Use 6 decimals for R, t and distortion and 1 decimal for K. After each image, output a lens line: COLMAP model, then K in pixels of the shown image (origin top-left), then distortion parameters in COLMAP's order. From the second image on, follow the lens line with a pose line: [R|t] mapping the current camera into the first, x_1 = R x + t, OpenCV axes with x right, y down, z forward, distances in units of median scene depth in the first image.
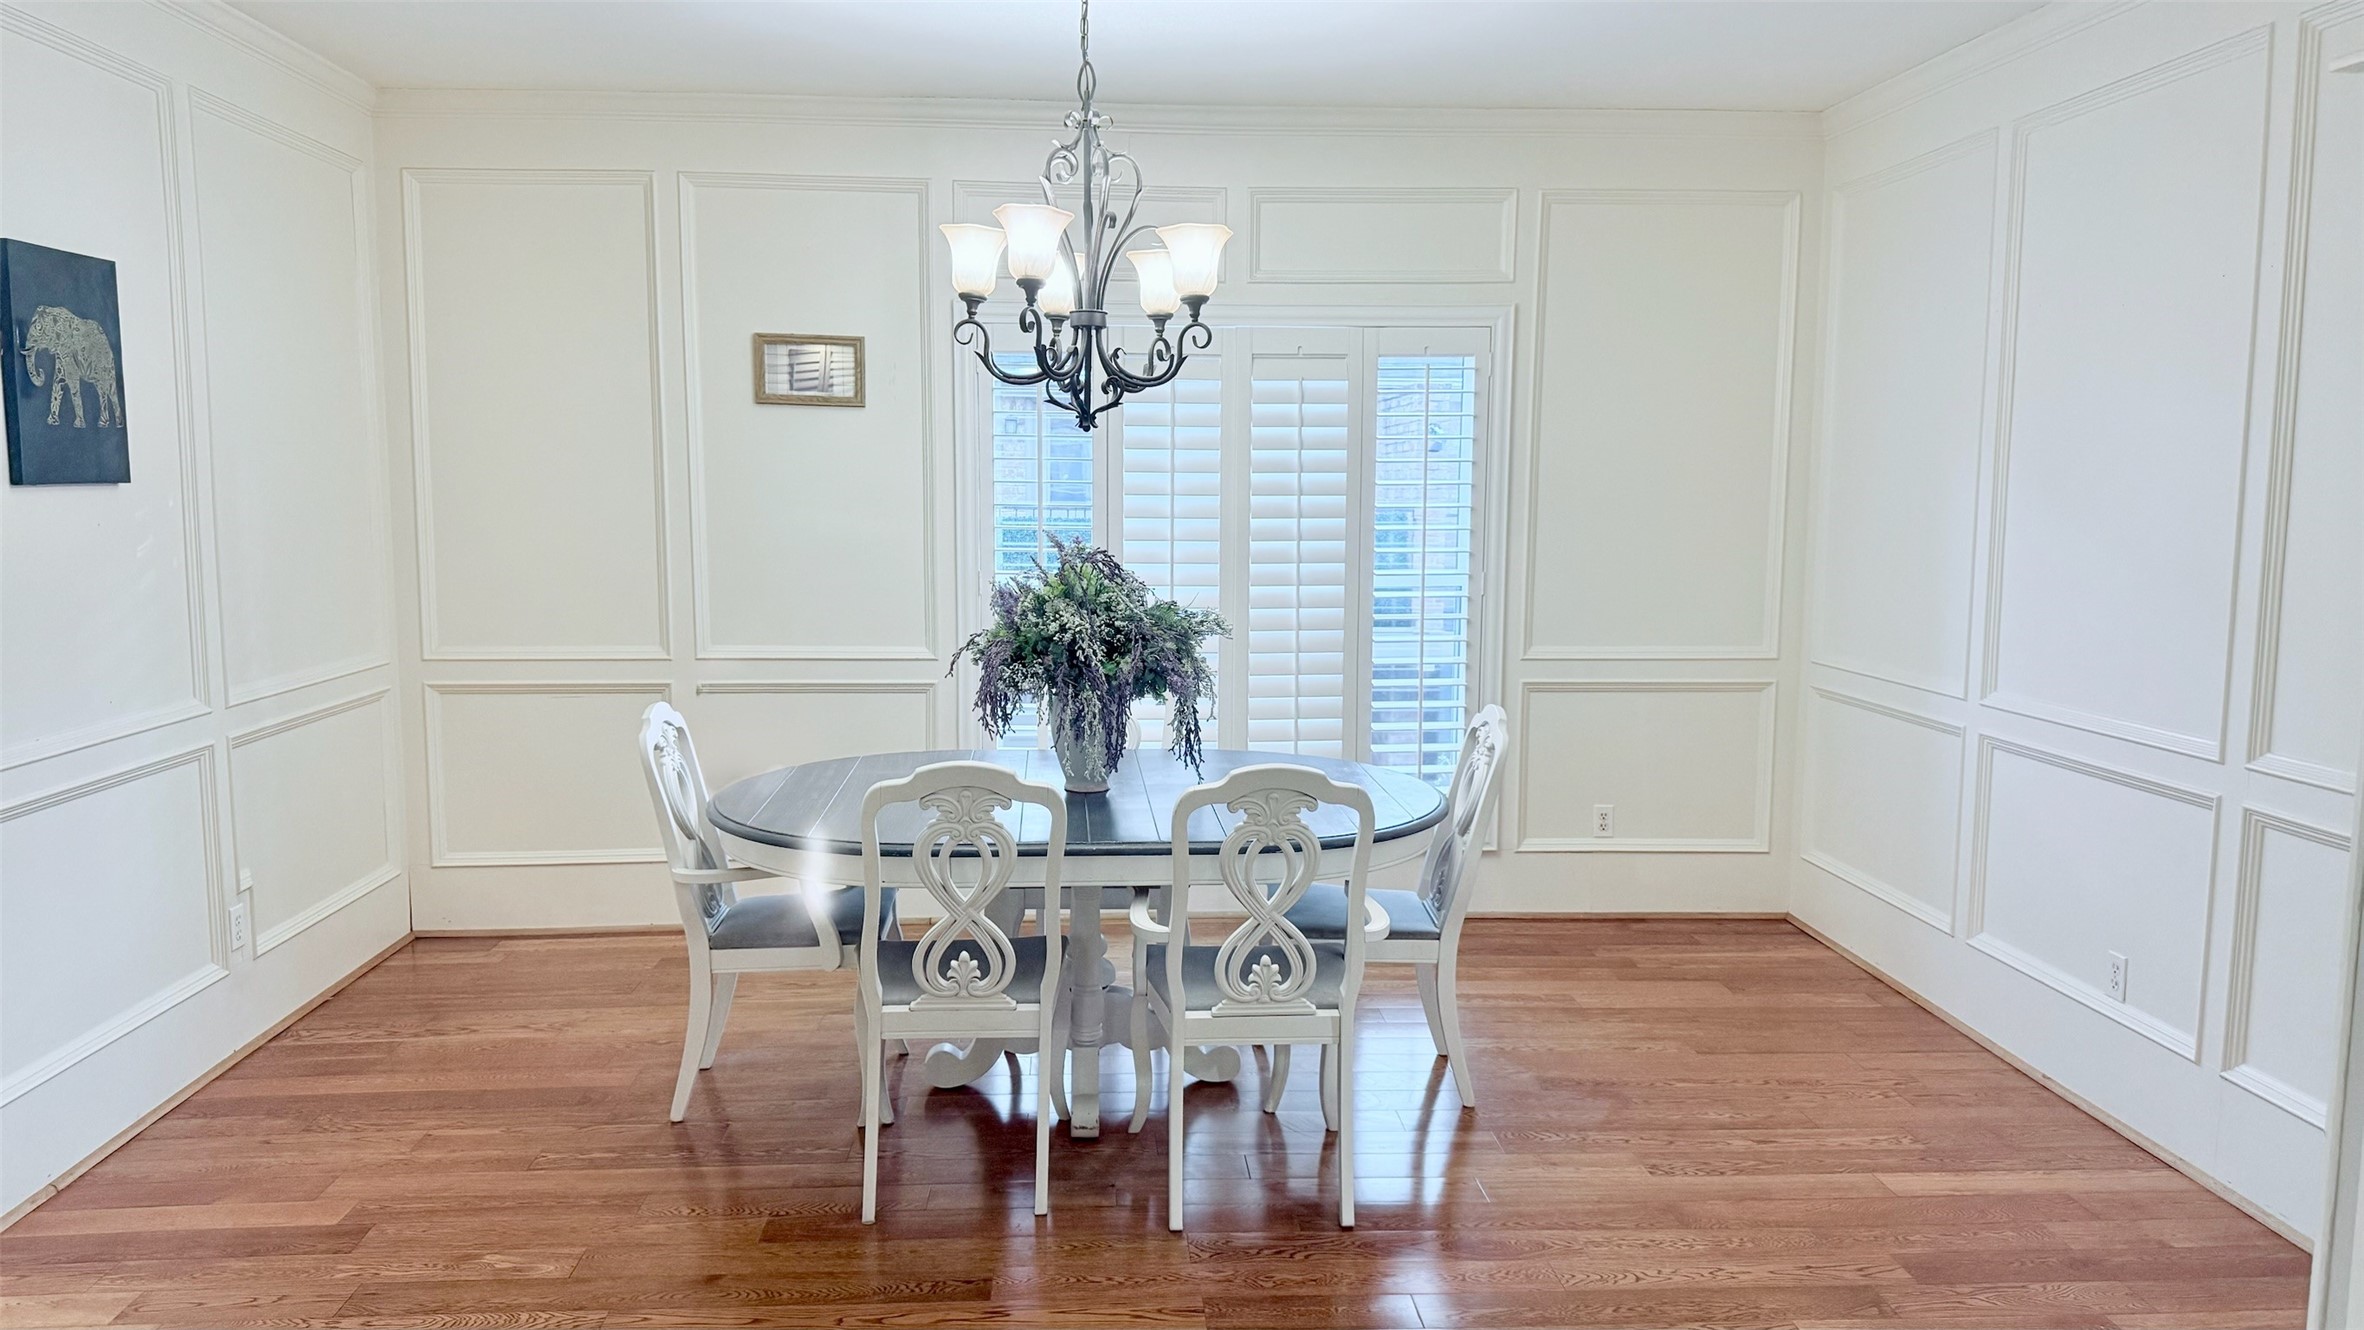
lens RADIAL K [[1702.1, 0, 1171.0], [0, 1702.1, 668.5], [0, 0, 1]] dist [0.078480, -0.133982]
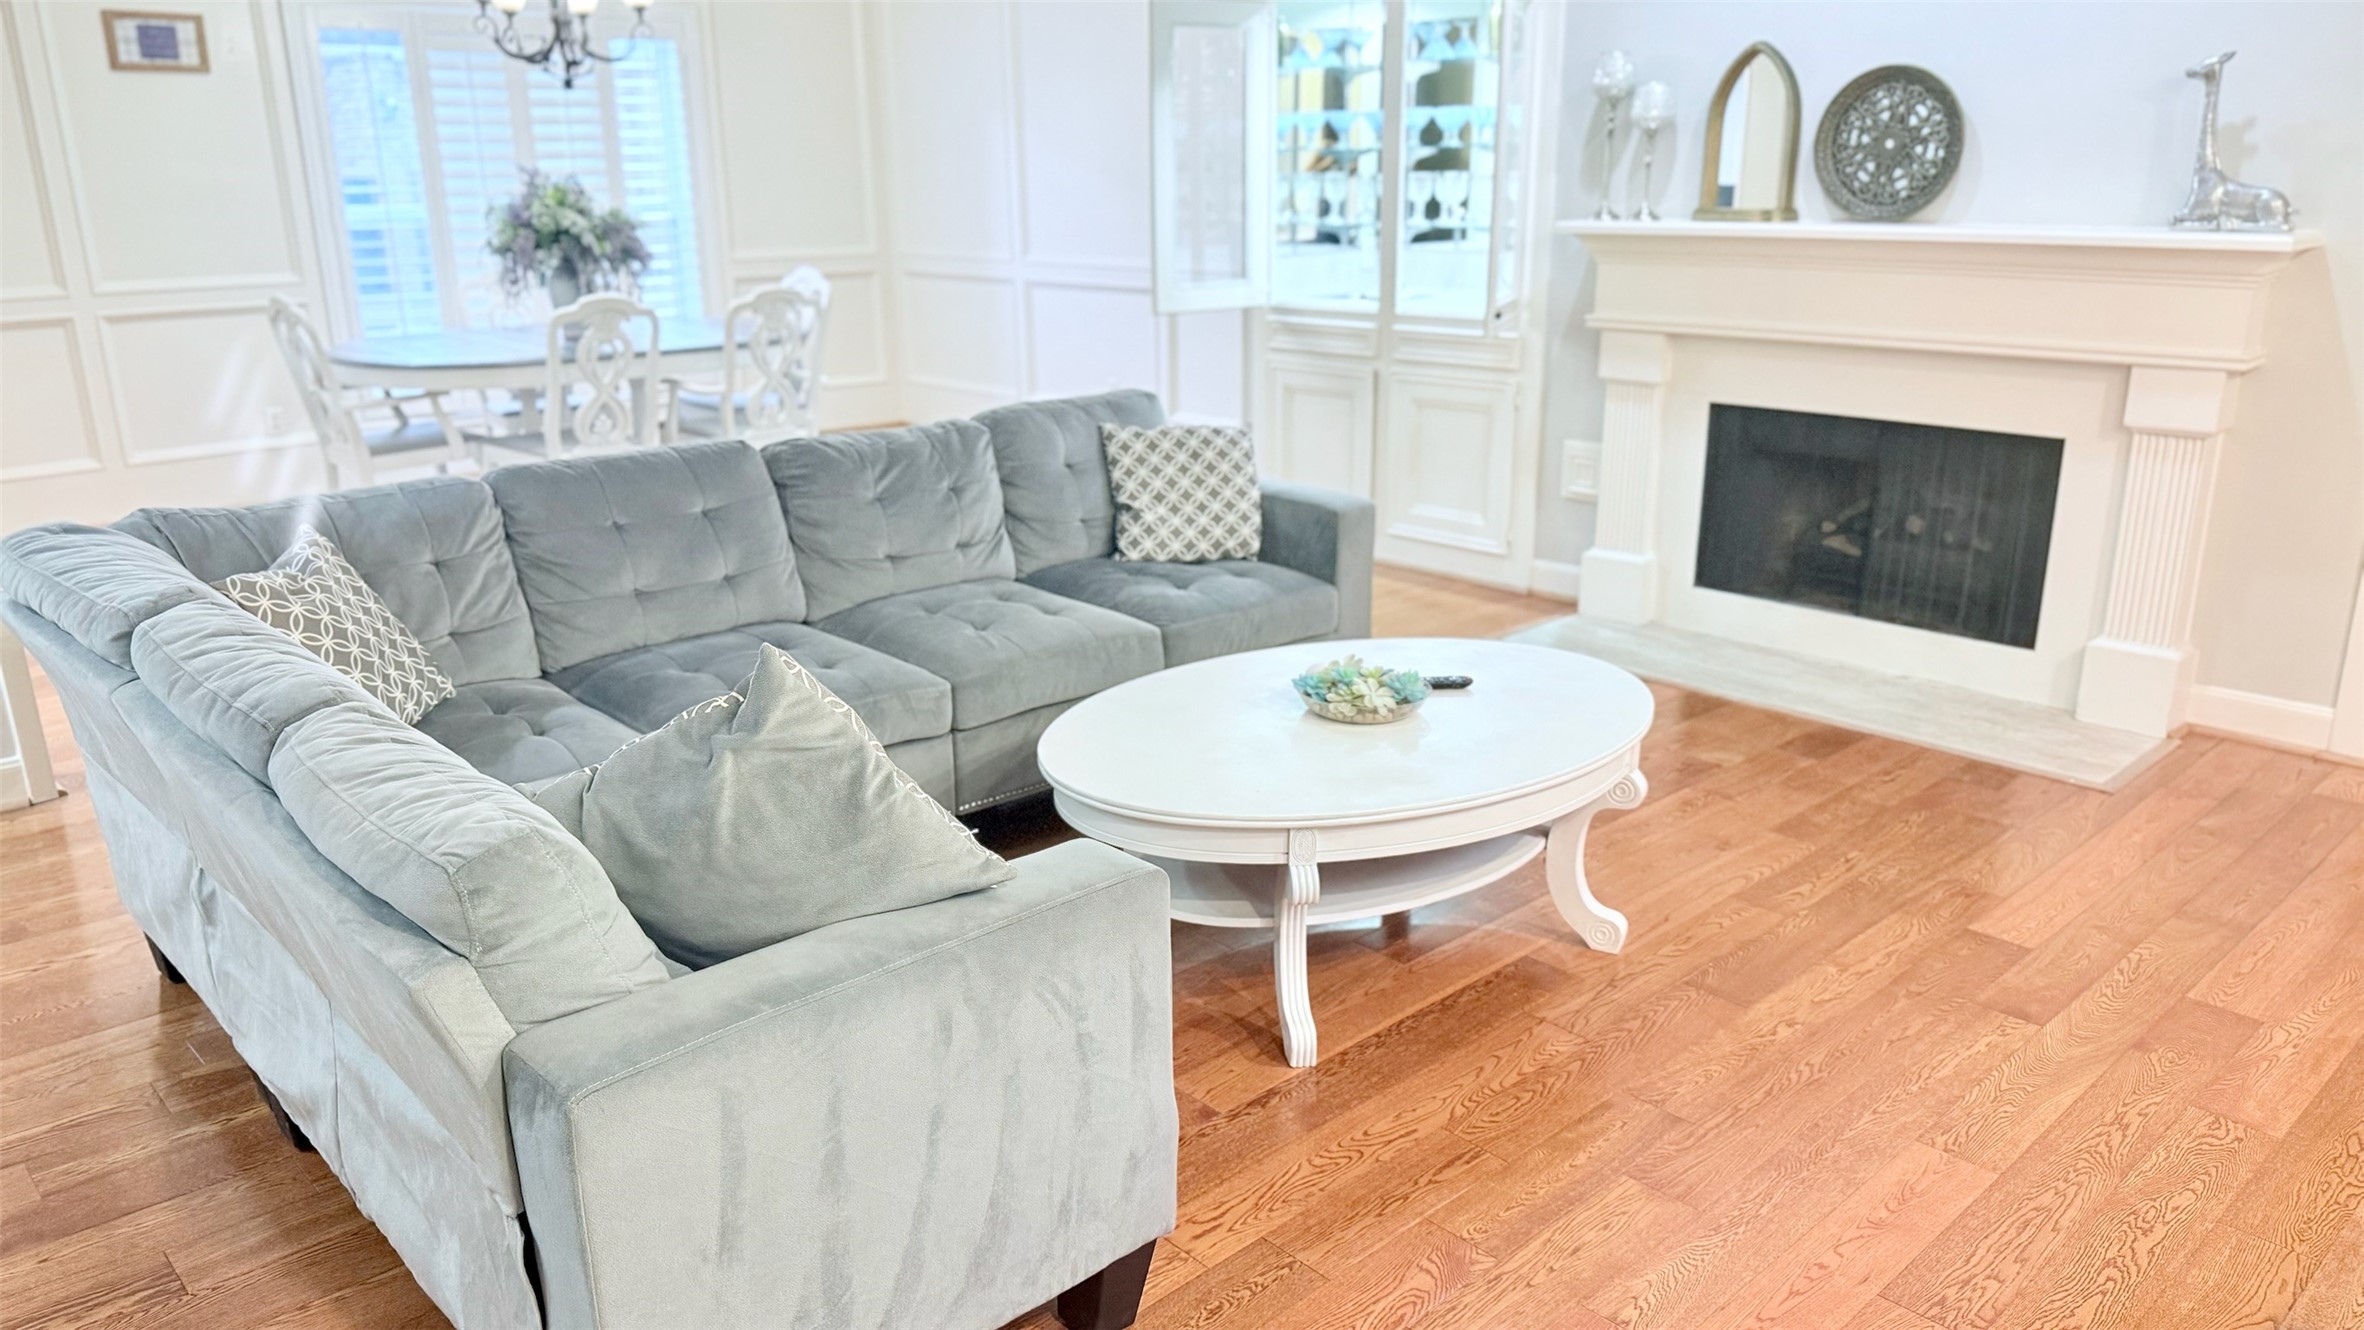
lens RADIAL K [[1702.1, 0, 1171.0], [0, 1702.1, 668.5], [0, 0, 1]] dist [0.078480, -0.133982]
pose [[0.766573, -0.190784, 0.613162, -0.650918], [0.082372, 0.976173, 0.200752, 0.098192], [-0.636852, -0.103384, 0.764023, -0.565612]]
